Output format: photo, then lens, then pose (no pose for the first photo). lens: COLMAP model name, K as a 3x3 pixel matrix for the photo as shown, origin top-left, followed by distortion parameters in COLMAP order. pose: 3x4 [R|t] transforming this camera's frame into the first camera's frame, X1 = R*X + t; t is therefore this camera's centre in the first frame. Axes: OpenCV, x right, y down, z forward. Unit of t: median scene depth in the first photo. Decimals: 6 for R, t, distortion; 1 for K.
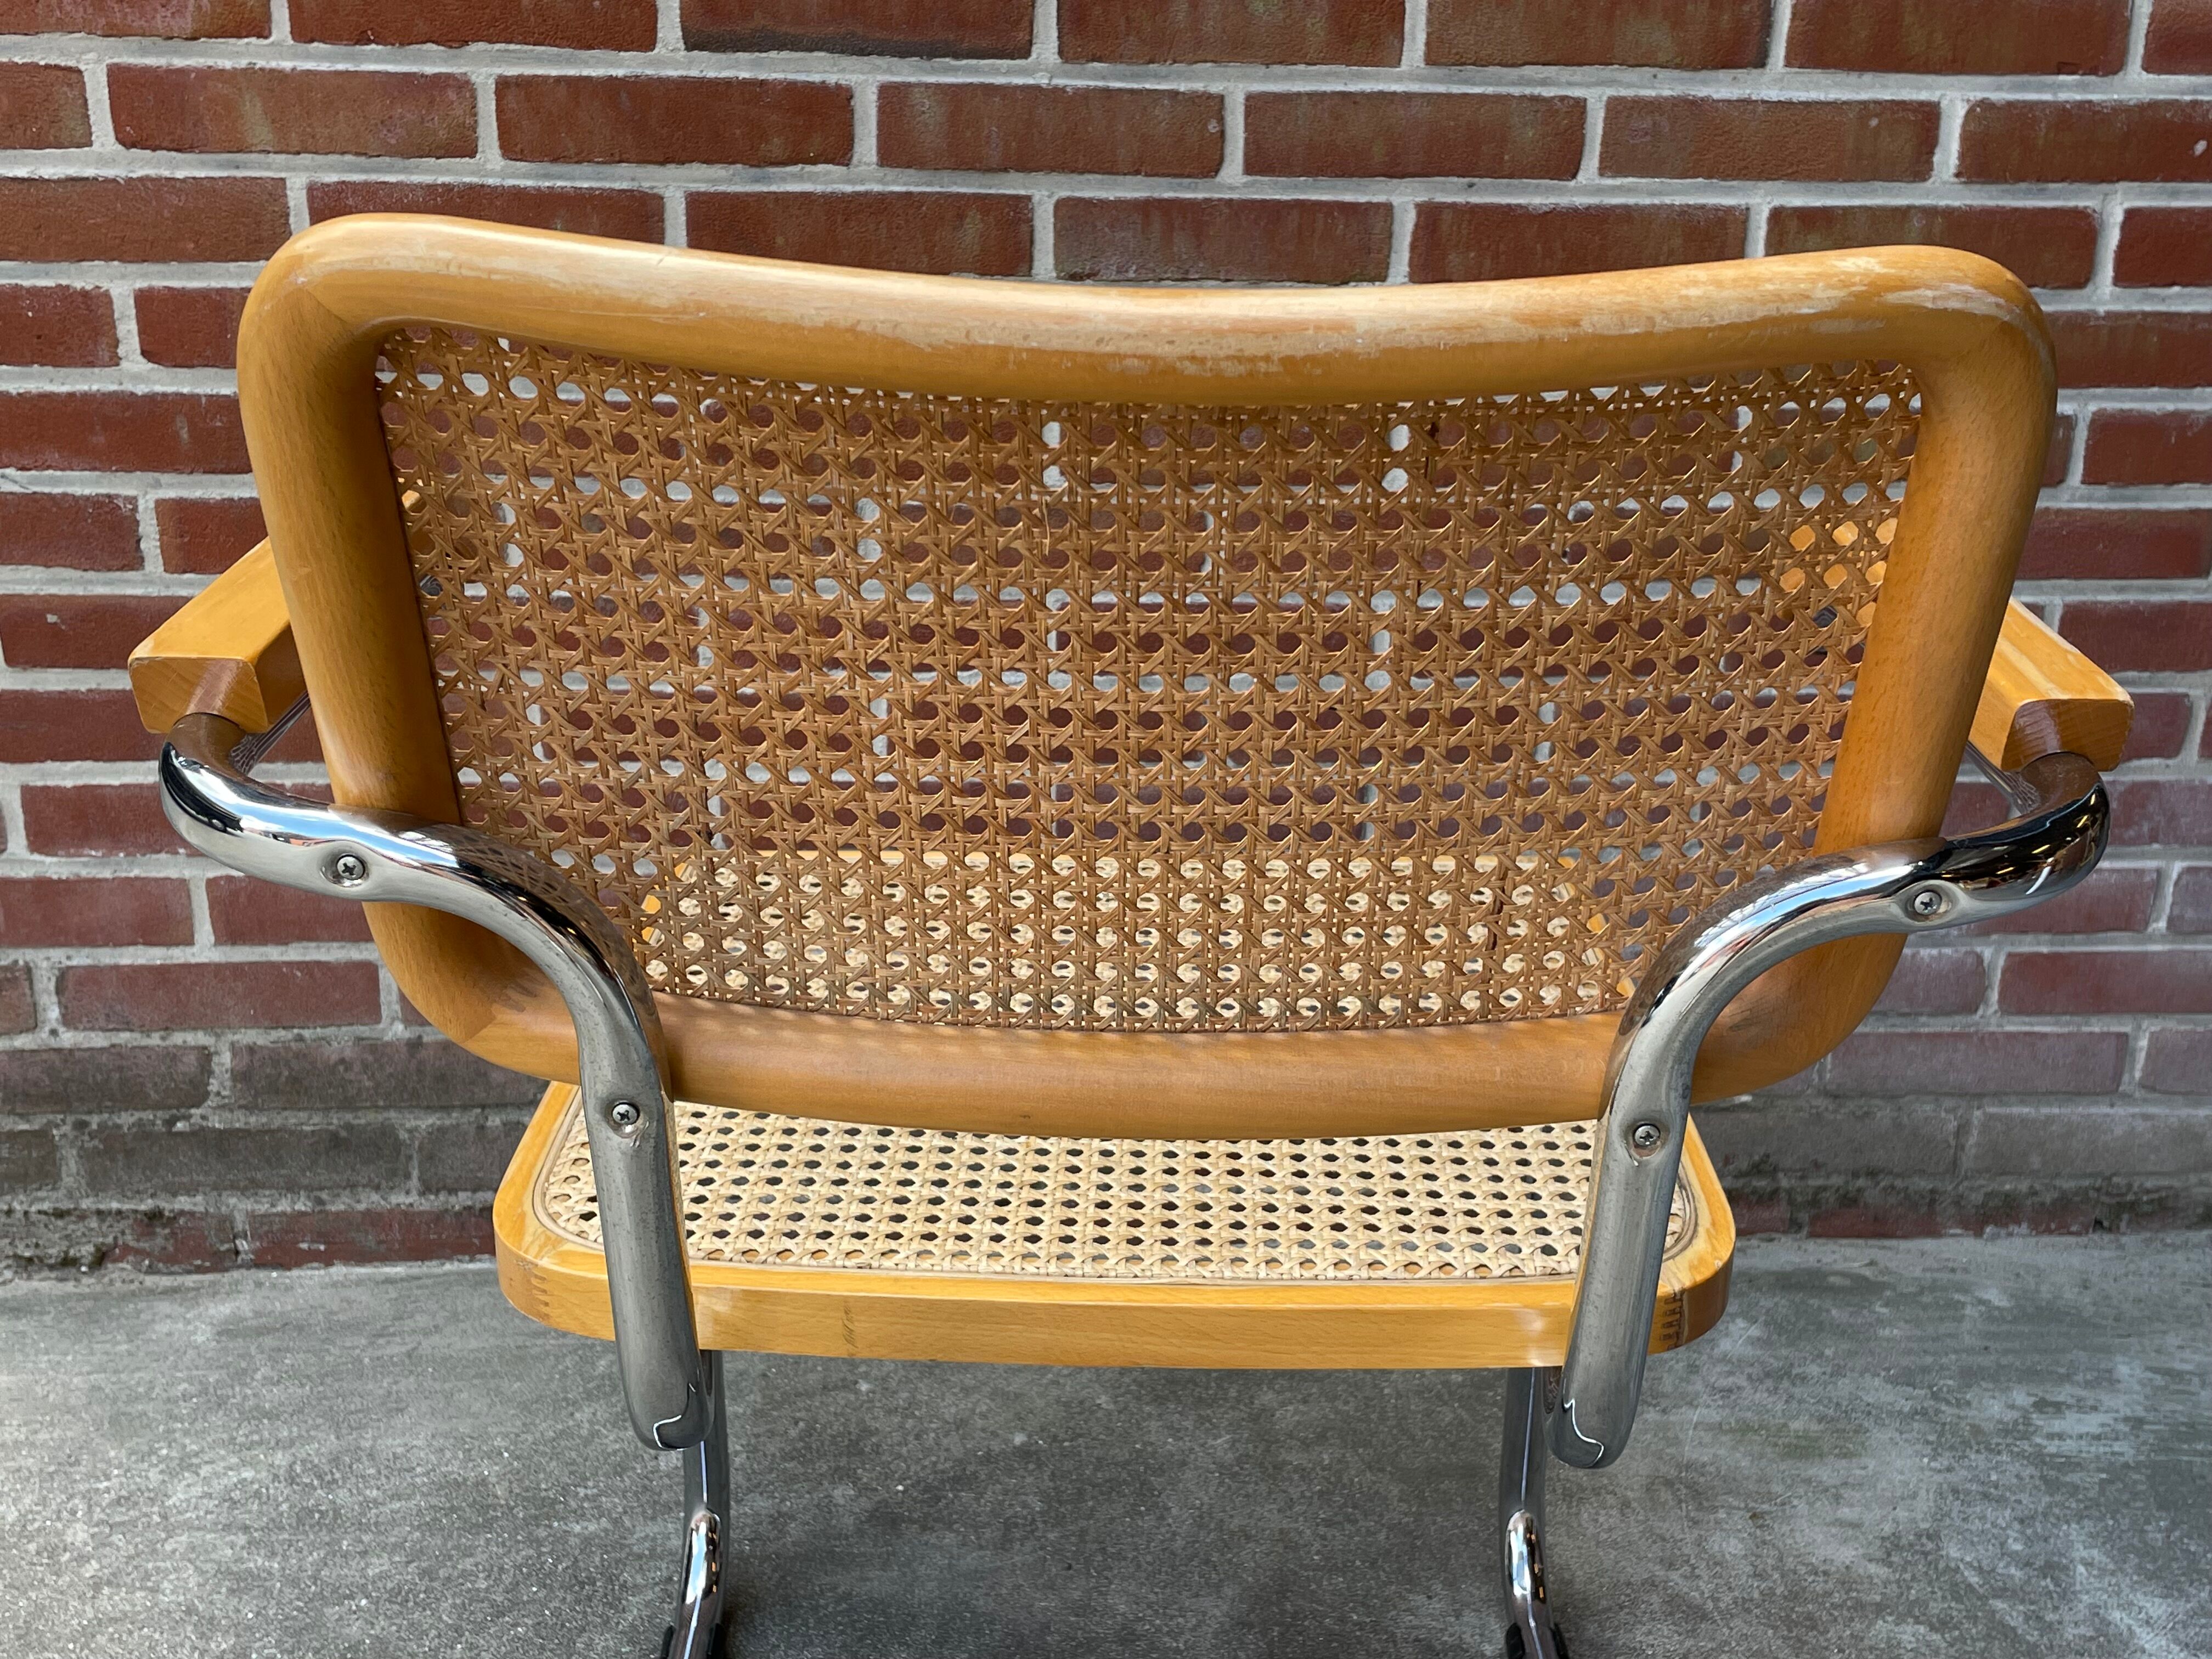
lens RADIAL K [[2394.2, 0, 1150.6], [0, 2394.2, 838.5], [0, 0, 1]] dist [0.033826, 0.000000]
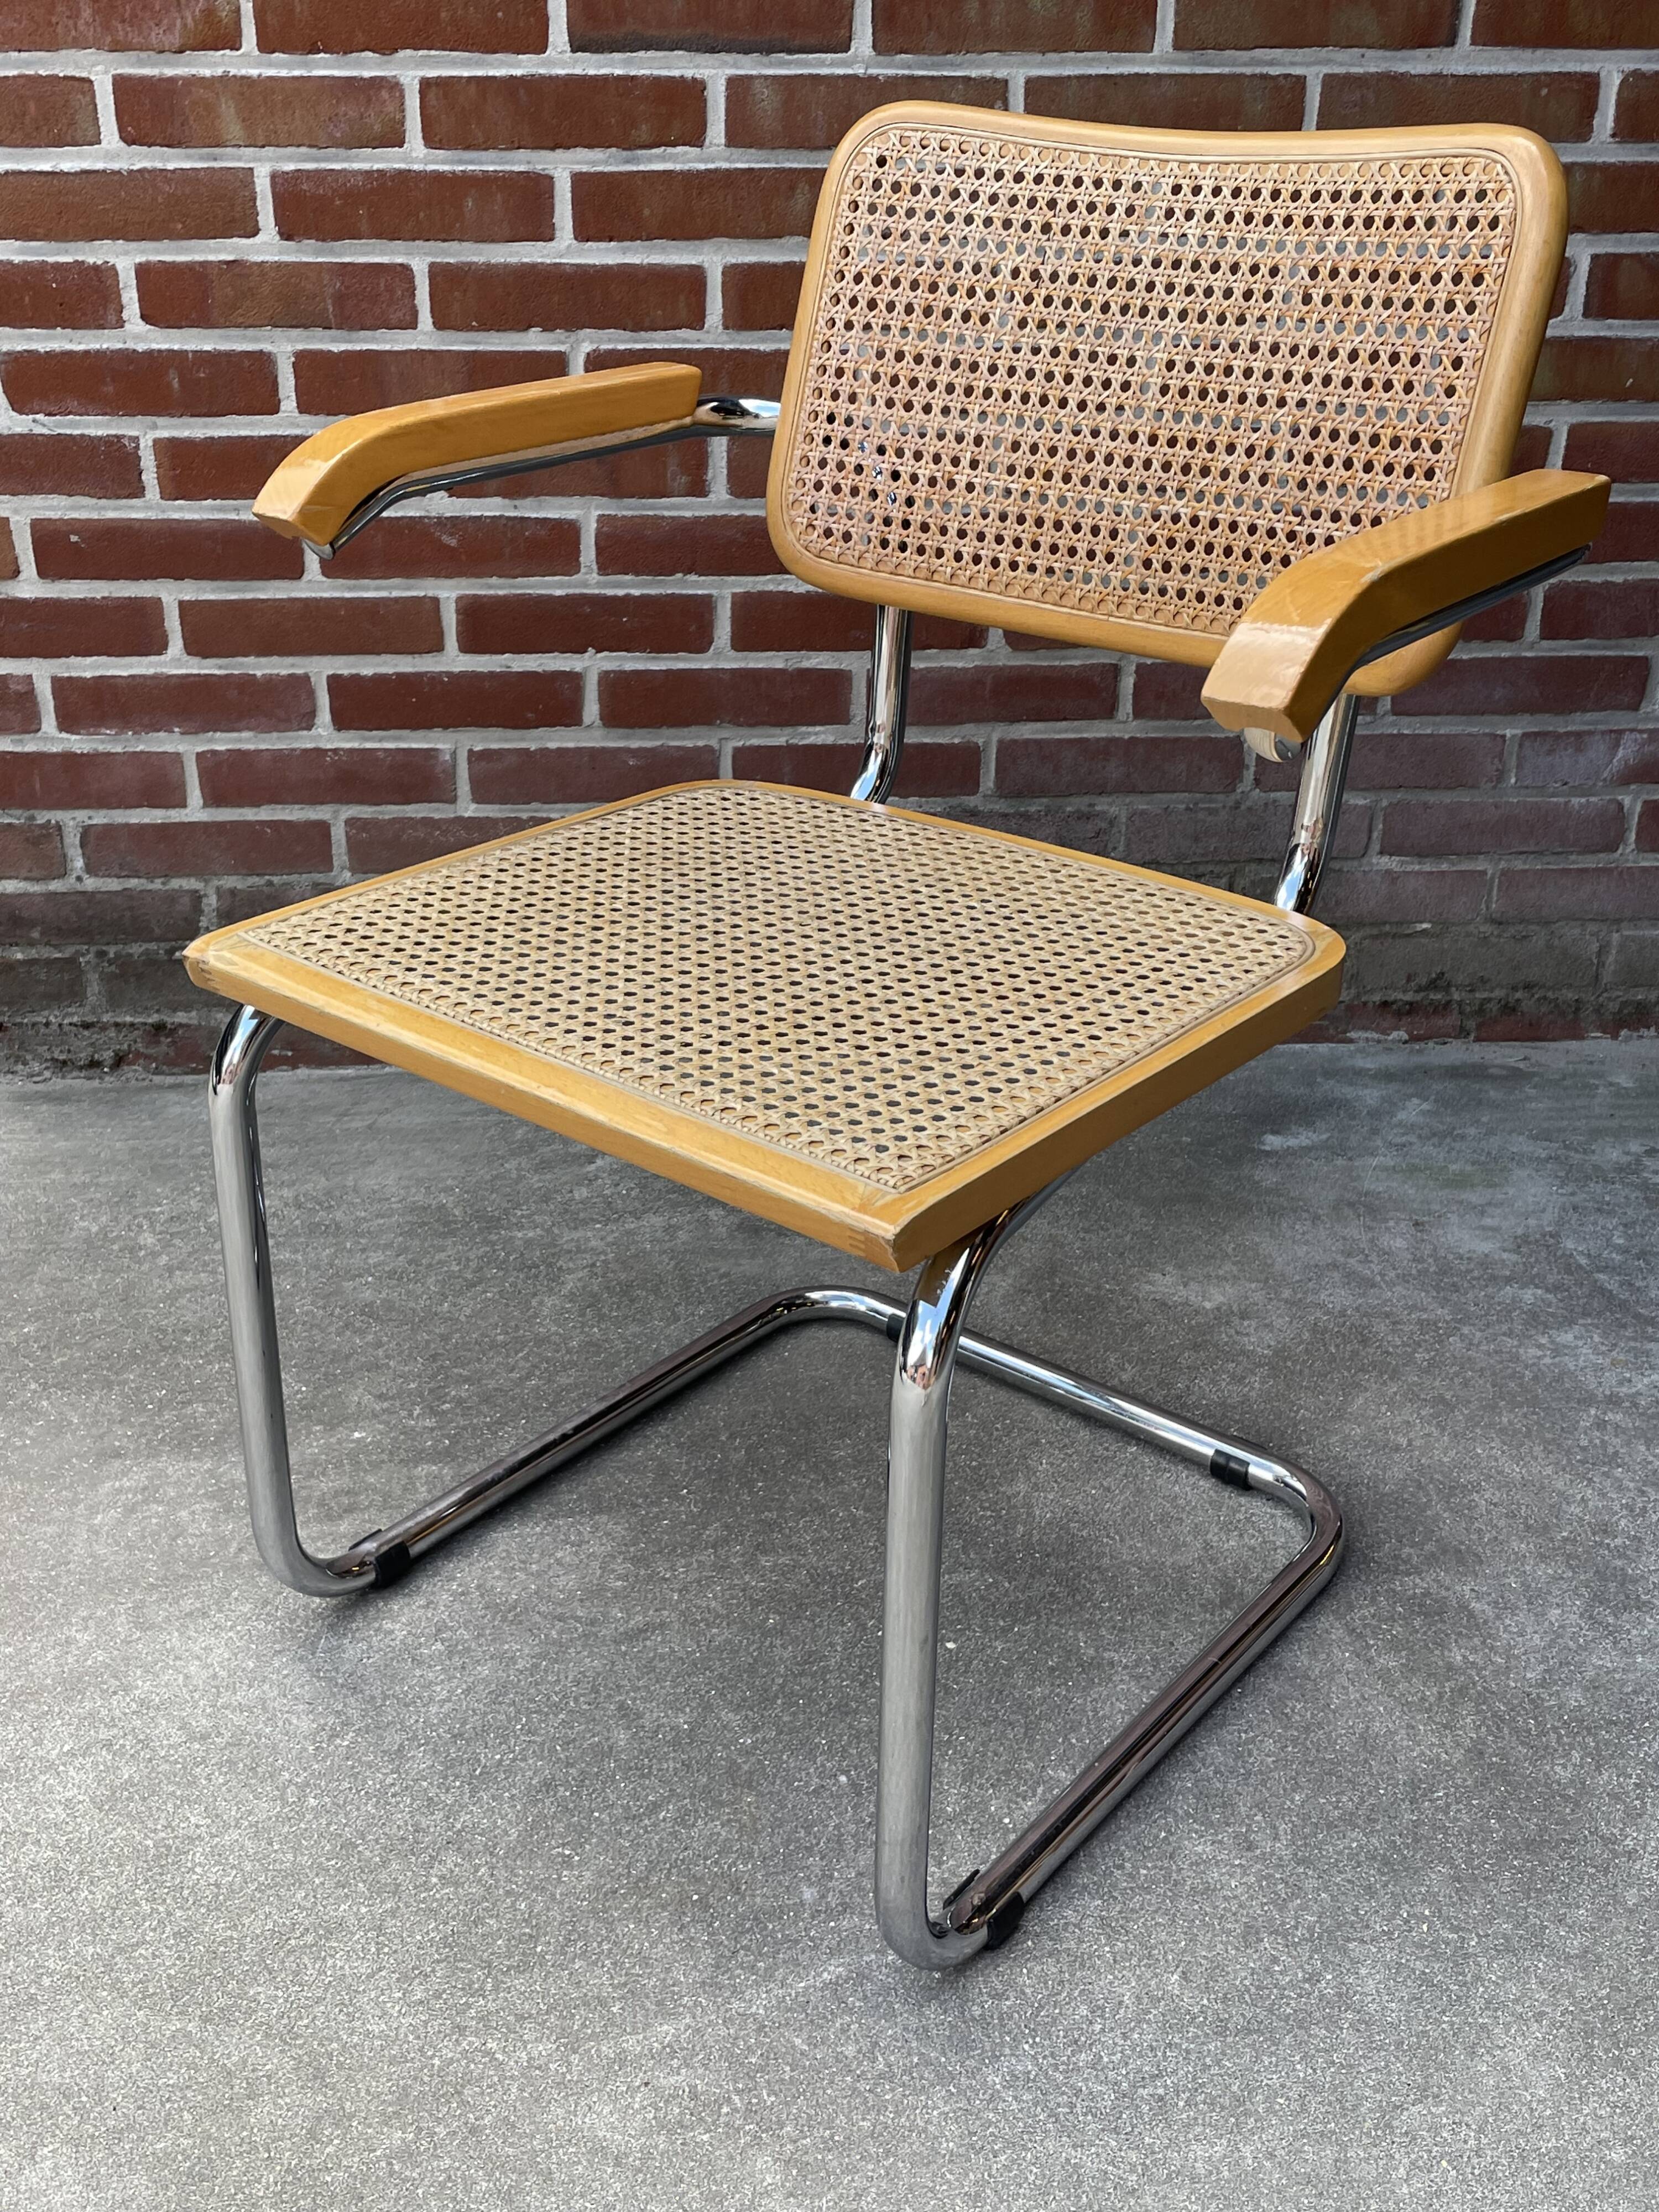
lens RADIAL K [[2387.7, 0, 812.7], [0, 2387.7, 1145.5], [0, 0, 1]] dist [0.047686, 0.000000]
pose [[0.999537, -0.008387, -0.029255, -0.036625], [0.011921, 0.992362, 0.122785, 0.075810], [0.028002, -0.123077, 0.992002, -0.282961]]
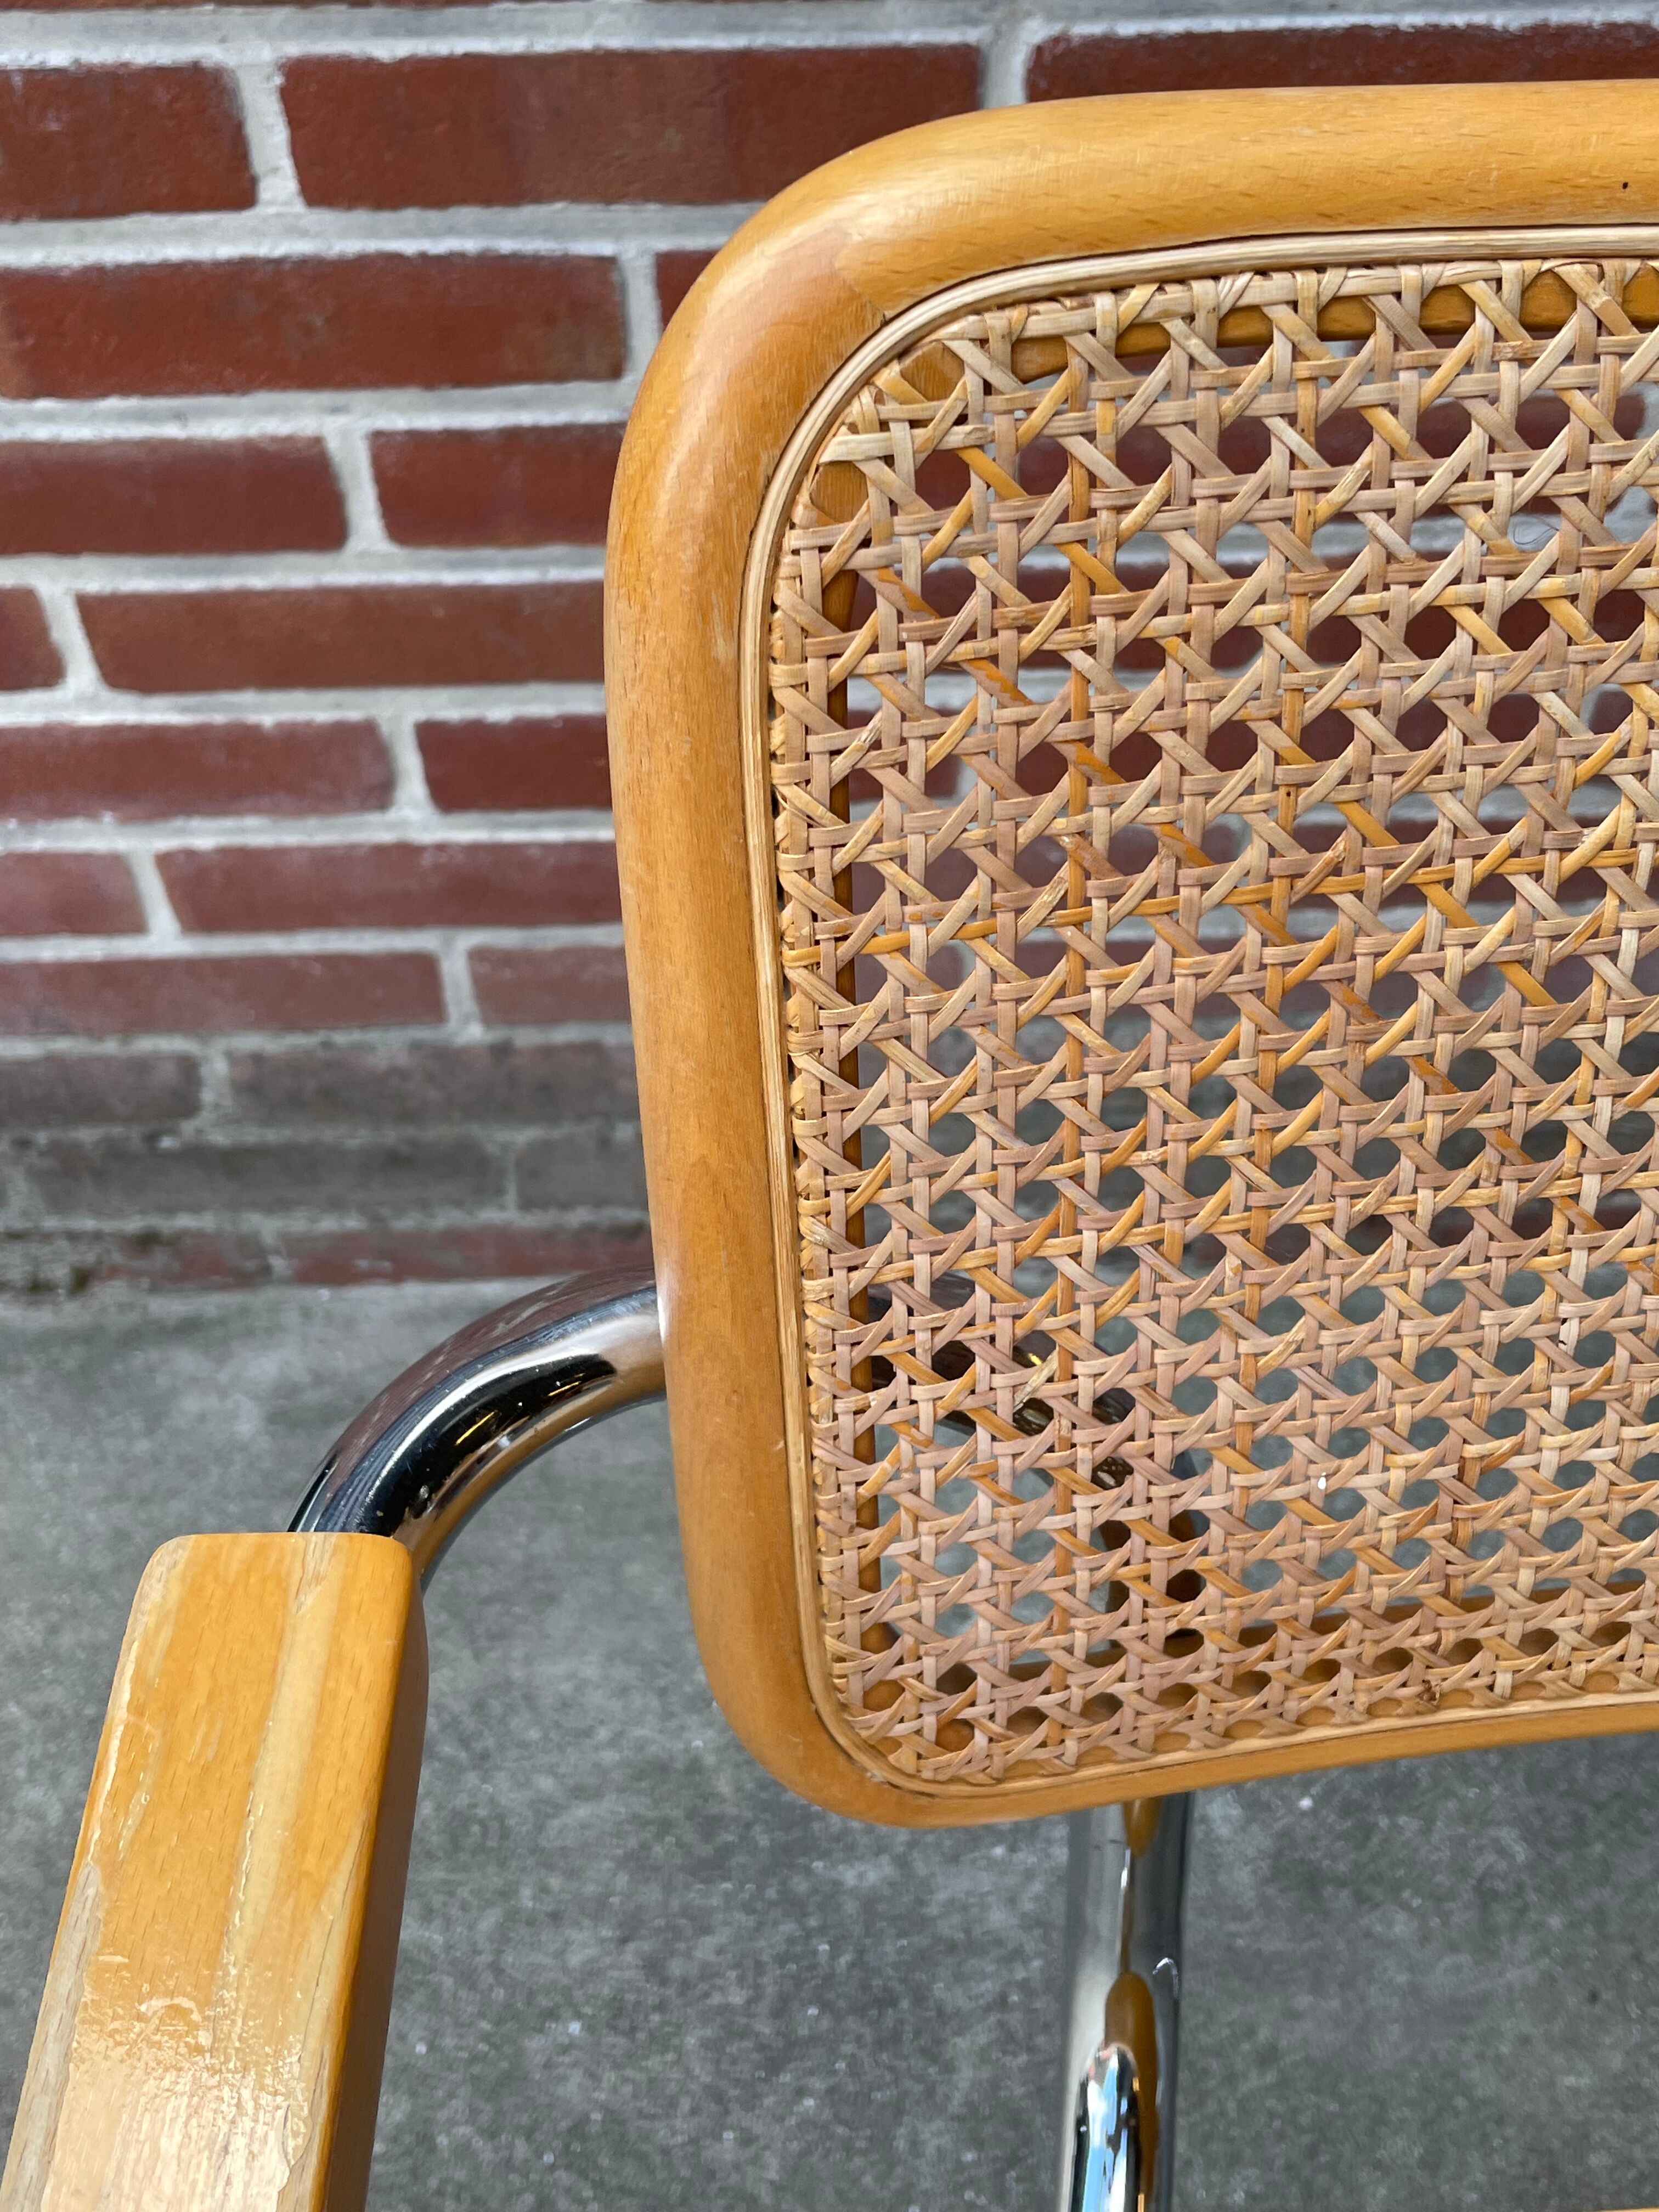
lens RADIAL K [[2394.2, 0, 807.8], [0, 2394.2, 1089.9], [0, 0, 1]] dist [0.033826, 0.000000]
pose [[0.996858, 0.015931, -0.077588, -0.193205], [0.023841, 0.873789, 0.485721, -0.236821], [0.075534, -0.486045, 0.870664, 0.489403]]
